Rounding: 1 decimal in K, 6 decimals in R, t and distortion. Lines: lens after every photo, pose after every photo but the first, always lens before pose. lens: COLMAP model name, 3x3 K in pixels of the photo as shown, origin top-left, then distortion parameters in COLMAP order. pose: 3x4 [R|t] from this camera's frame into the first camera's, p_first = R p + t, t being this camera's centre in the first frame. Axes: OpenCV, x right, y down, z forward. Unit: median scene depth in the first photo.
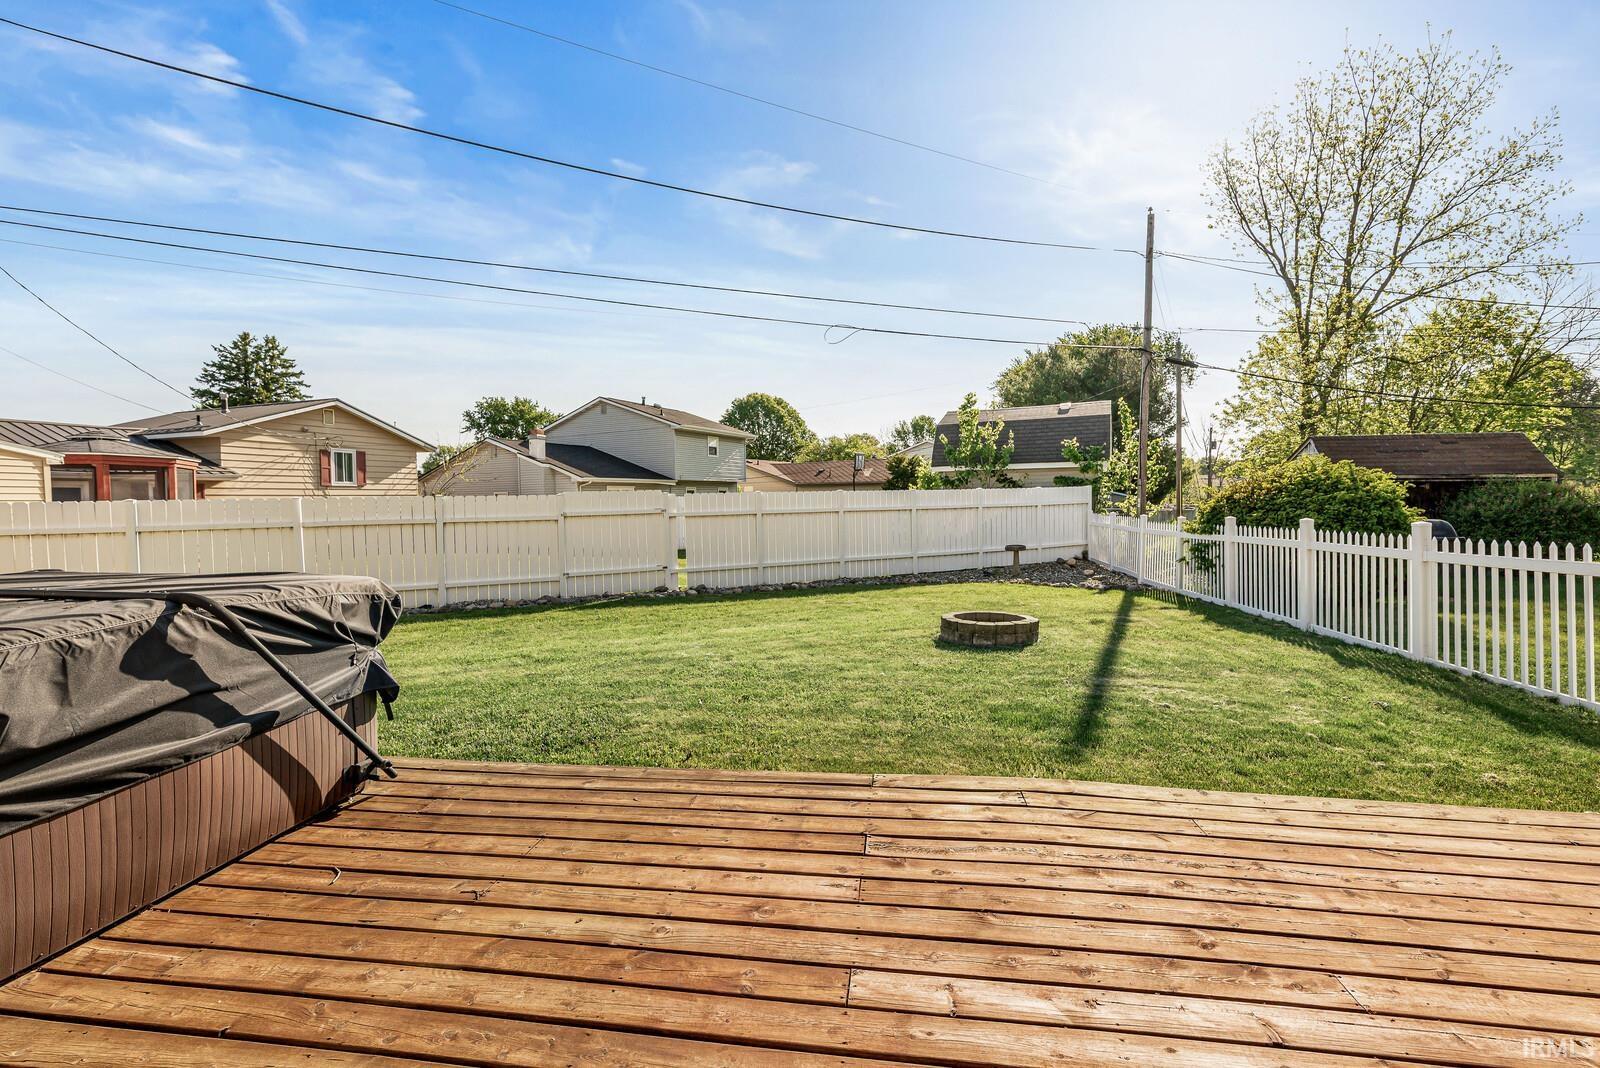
lens RADIAL K [[717.6, 0, 835.6], [0, 717.6, 521.0], [0, 0, 1]] dist [0.002562, 0.000484]
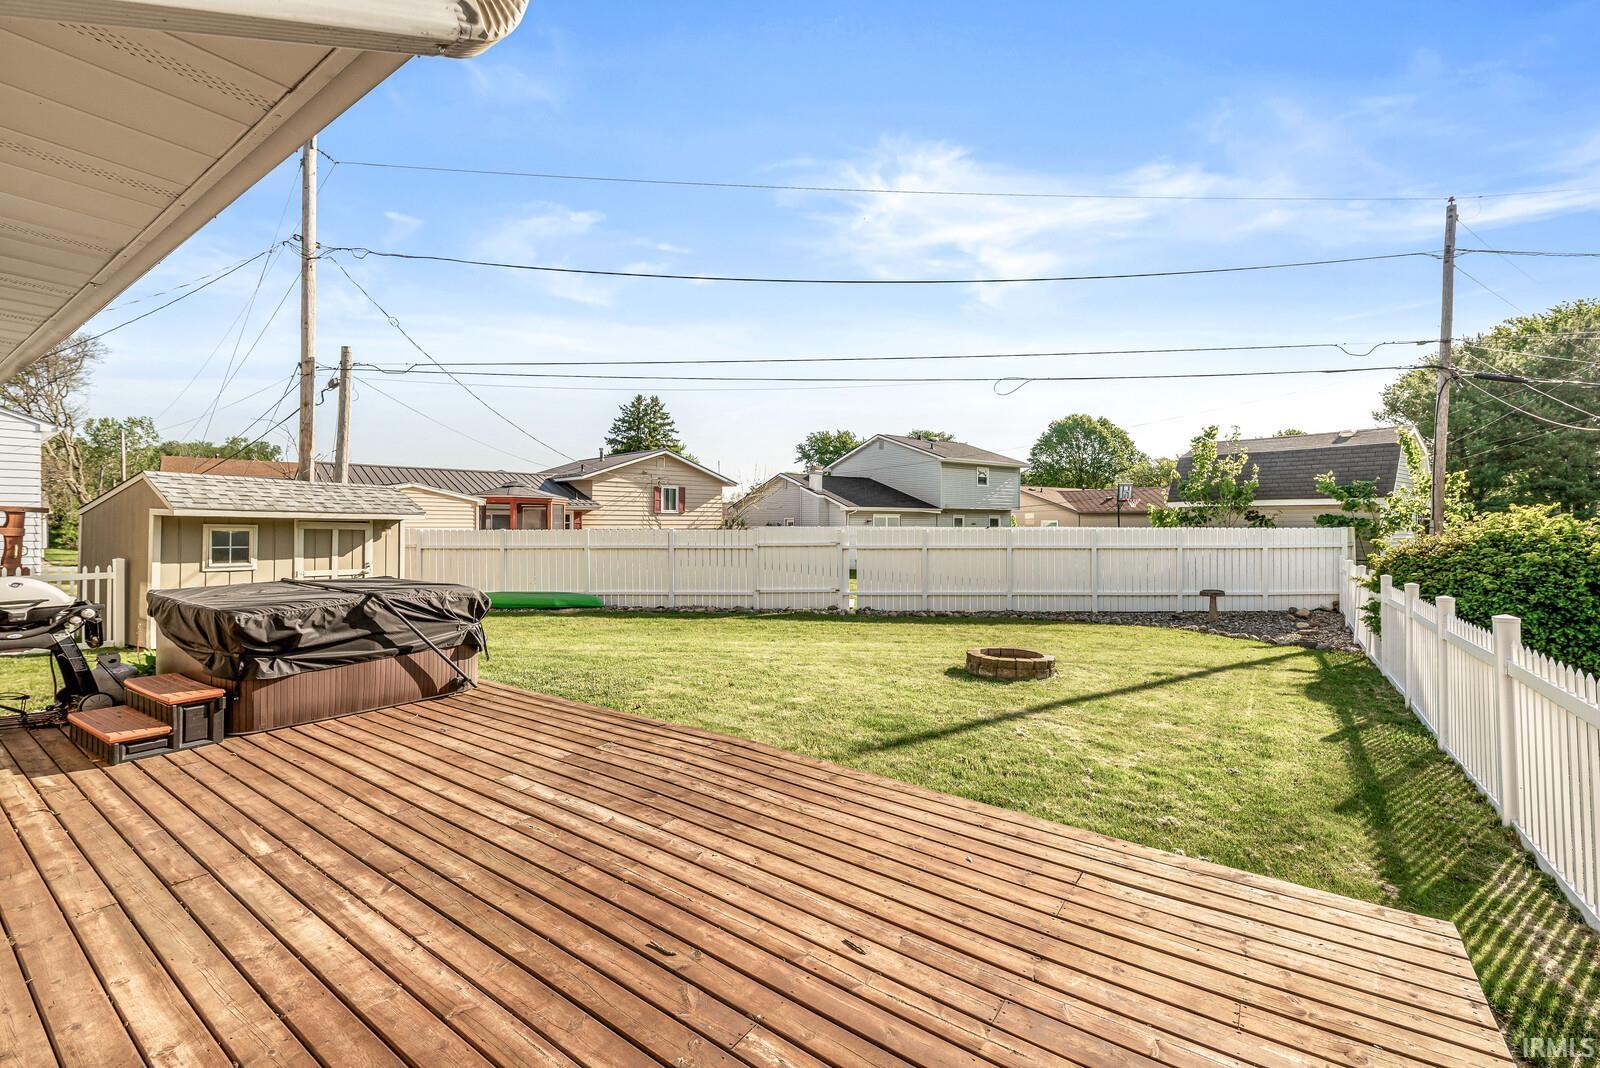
lens RADIAL K [[717.6, 0, 835.6], [0, 717.6, 521.0], [0, 0, 1]] dist [0.002562, 0.000484]
pose [[0.896331, 0.021847, -0.442848, 0.220455], [-0.034584, 0.999187, -0.020706, -0.020599], [0.442036, 0.033875, 0.896358, -0.073151]]
